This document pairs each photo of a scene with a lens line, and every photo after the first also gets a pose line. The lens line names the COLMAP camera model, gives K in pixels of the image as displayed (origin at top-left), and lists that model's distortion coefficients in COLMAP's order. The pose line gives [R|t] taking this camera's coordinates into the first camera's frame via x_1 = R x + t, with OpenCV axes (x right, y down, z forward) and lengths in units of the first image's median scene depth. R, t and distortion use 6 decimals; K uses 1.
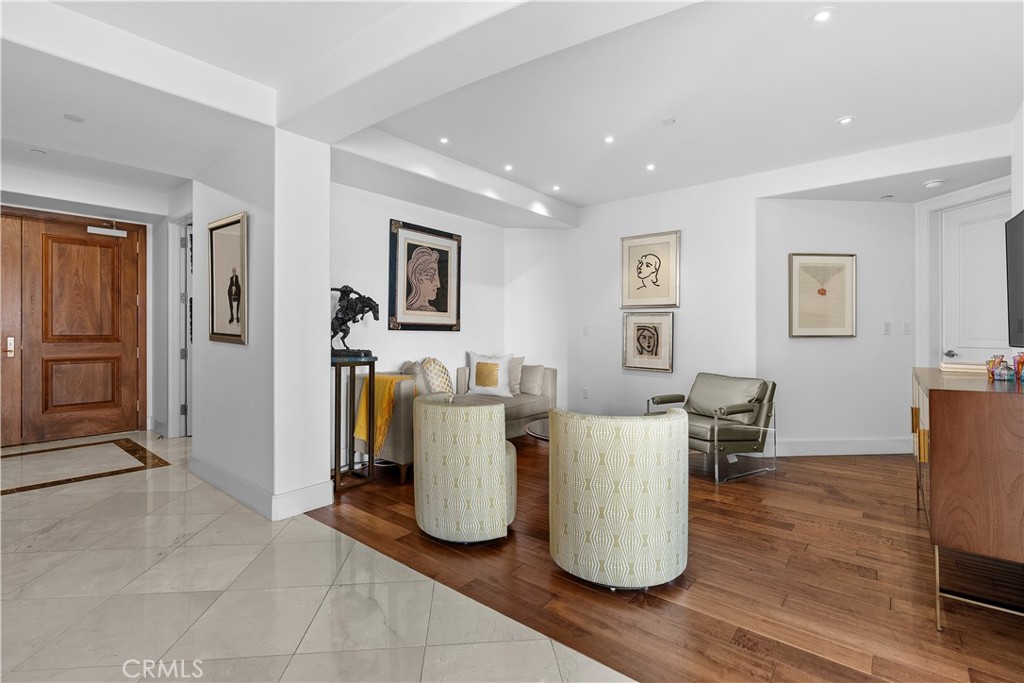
lens RADIAL K [[464.5, 0, 508.0], [0, 464.5, 328.1], [0, 0, 1]] dist [-0.011545, 0.003256]
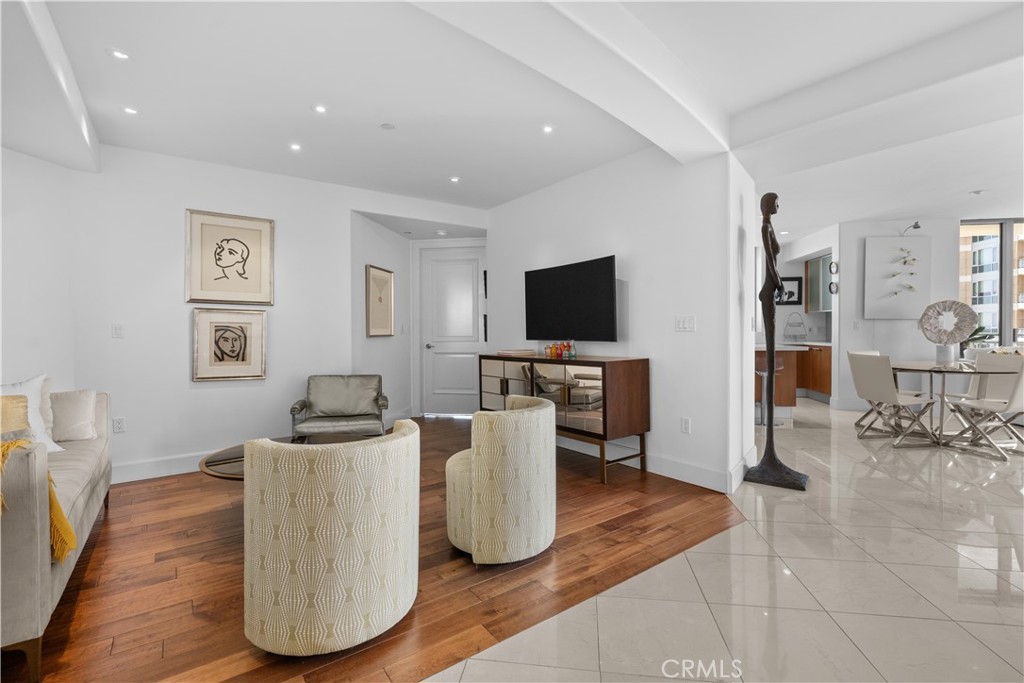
lens RADIAL K [[464.5, 0, 510.7], [0, 464.5, 334.2], [0, 0, 1]] dist [-0.011545, 0.003256]
pose [[0.241453, -0.010490, 0.970356, -0.383771], [-0.007167, 0.999895, 0.012593, -0.004029], [-0.970386, -0.009995, 0.241353, 0.324168]]
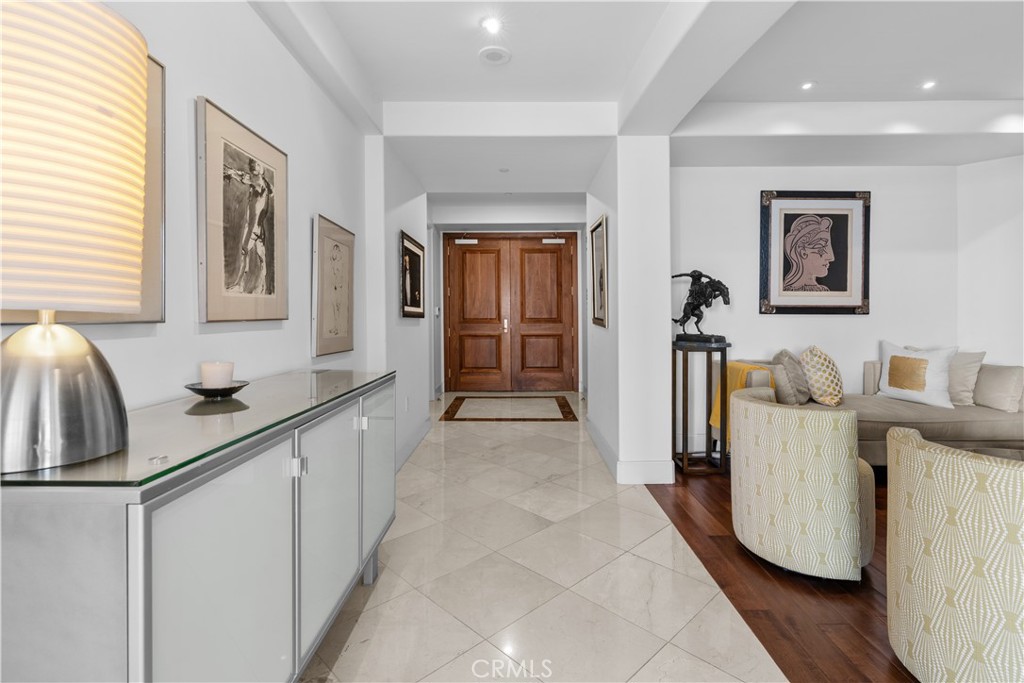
lens RADIAL K [[464.5, 0, 506.8], [0, 464.5, 317.2], [0, 0, 1]] dist [-0.011545, 0.003256]
pose [[0.634837, 0.001307, -0.772645, 0.120290], [0.011630, 0.999869, 0.011247, -0.005098], [0.772559, -0.016126, 0.634738, 0.041923]]
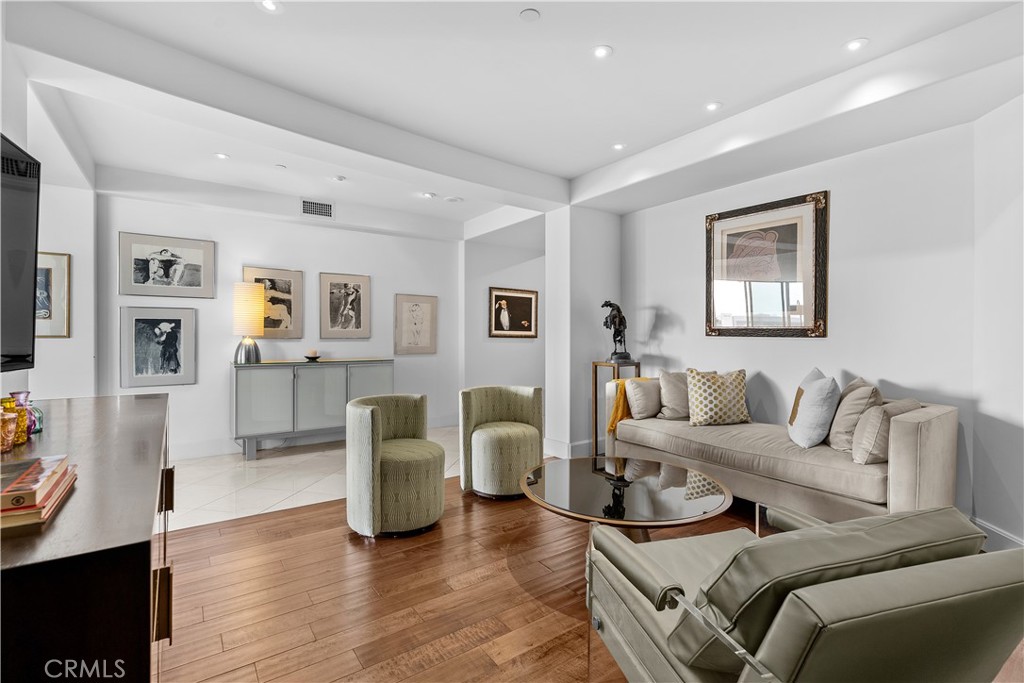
lens RADIAL K [[464.5, 0, 516.3], [0, 464.5, 336.6], [0, 0, 1]] dist [-0.011545, 0.003256]
pose [[-0.243983, 0.001406, -0.969778, 0.691015], [0.010662, 0.999942, -0.001232, 0.001769], [0.969721, -0.010640, -0.243984, 0.807318]]
